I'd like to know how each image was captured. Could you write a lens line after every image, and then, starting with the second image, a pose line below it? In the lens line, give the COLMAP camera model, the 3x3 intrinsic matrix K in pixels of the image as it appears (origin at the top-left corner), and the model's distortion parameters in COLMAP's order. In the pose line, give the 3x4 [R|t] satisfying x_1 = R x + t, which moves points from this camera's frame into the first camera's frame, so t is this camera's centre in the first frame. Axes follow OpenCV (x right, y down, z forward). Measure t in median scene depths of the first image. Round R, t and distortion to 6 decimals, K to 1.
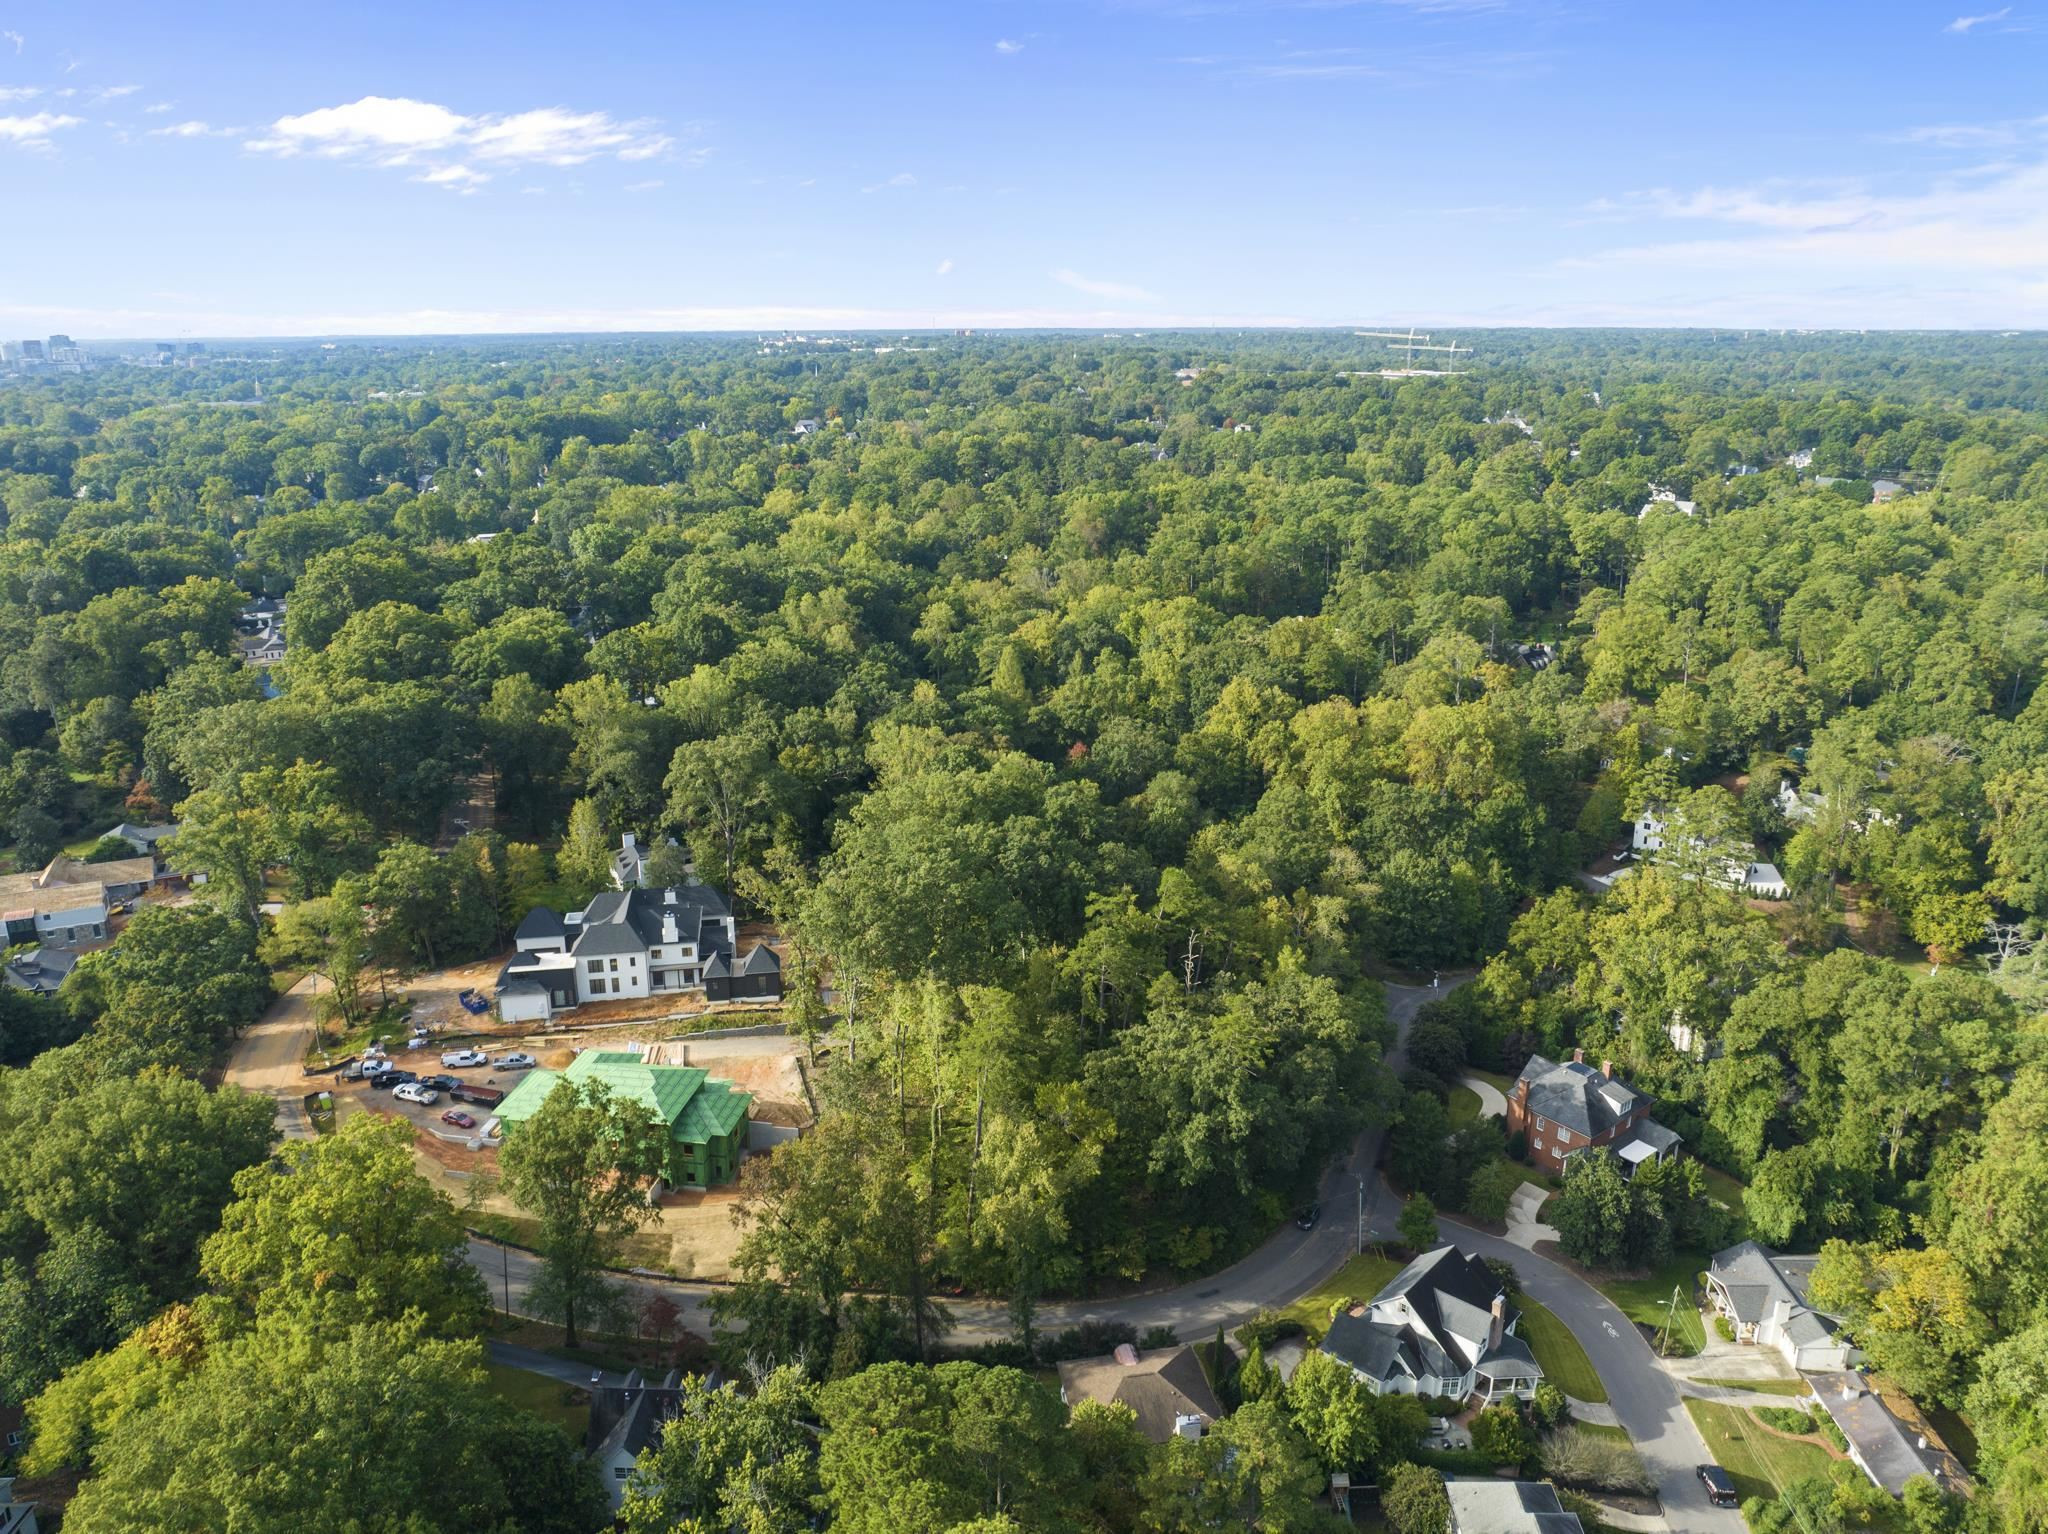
lens RADIAL K [[1441.9, 0, 1024.0], [0, 1441.9, 767.0], [0, 0, 1]] dist [-0.035312, 0.004347]
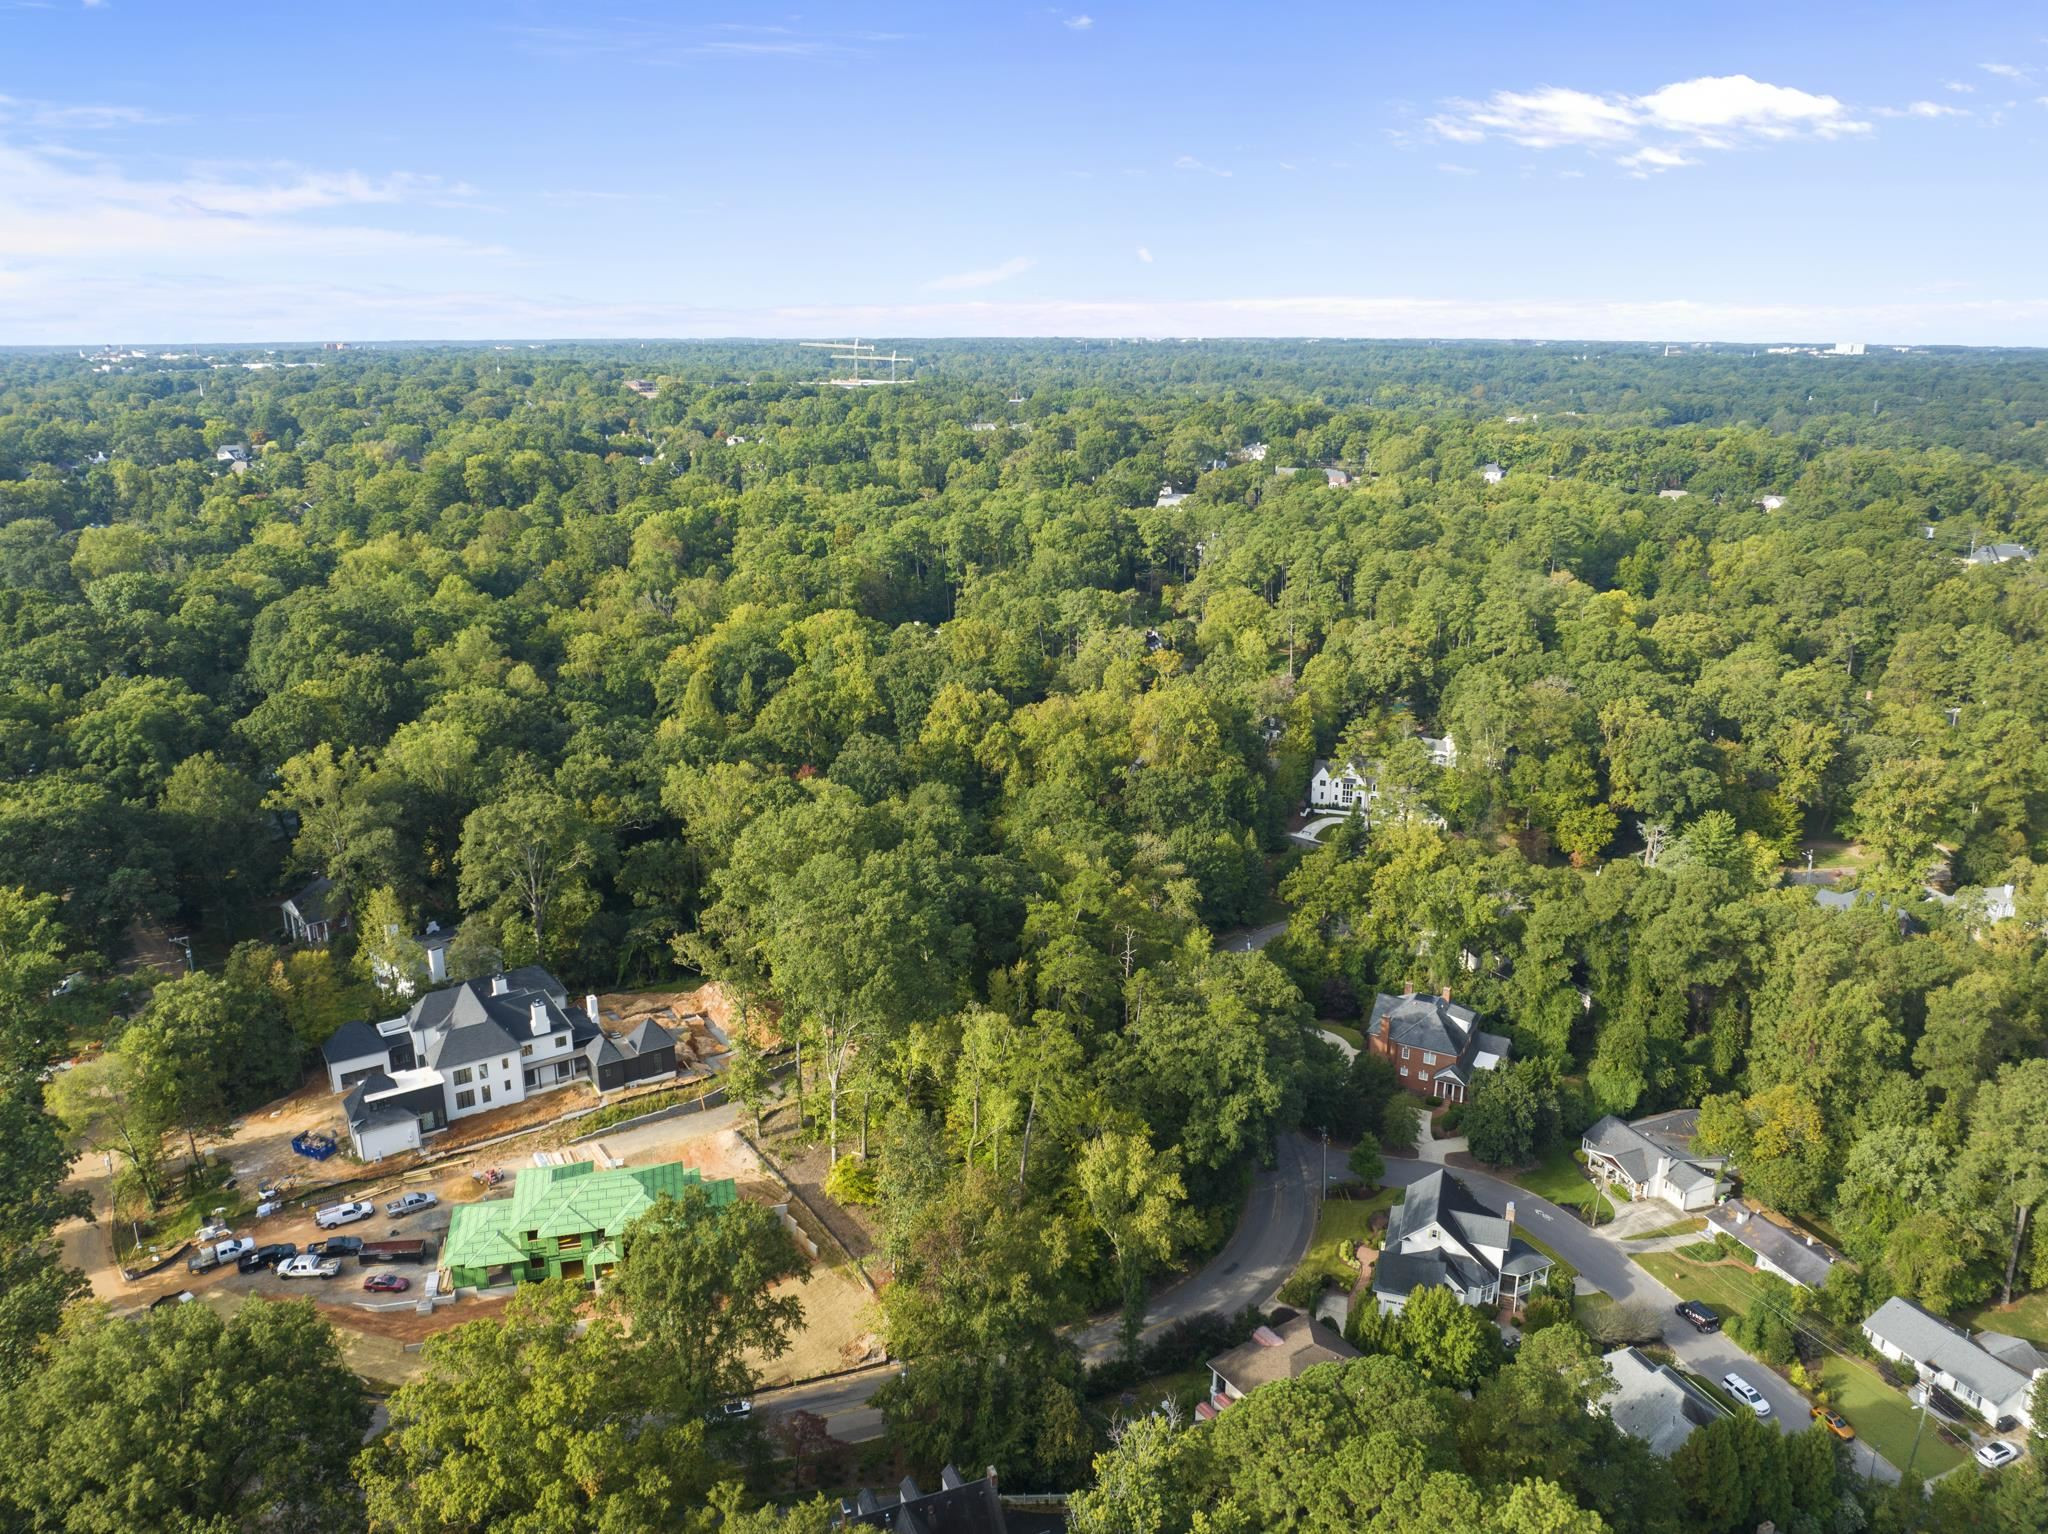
lens RADIAL K [[1436.1, 0, 1027.5], [0, 1436.1, 782.9], [0, 0, 1]] dist [-0.003001, -0.066563]
pose [[0.917475, -0.113962, 0.381120, -0.291127], [0.112626, 0.993300, 0.025890, -0.019753], [-0.381517, 0.019171, 0.924163, 0.074815]]
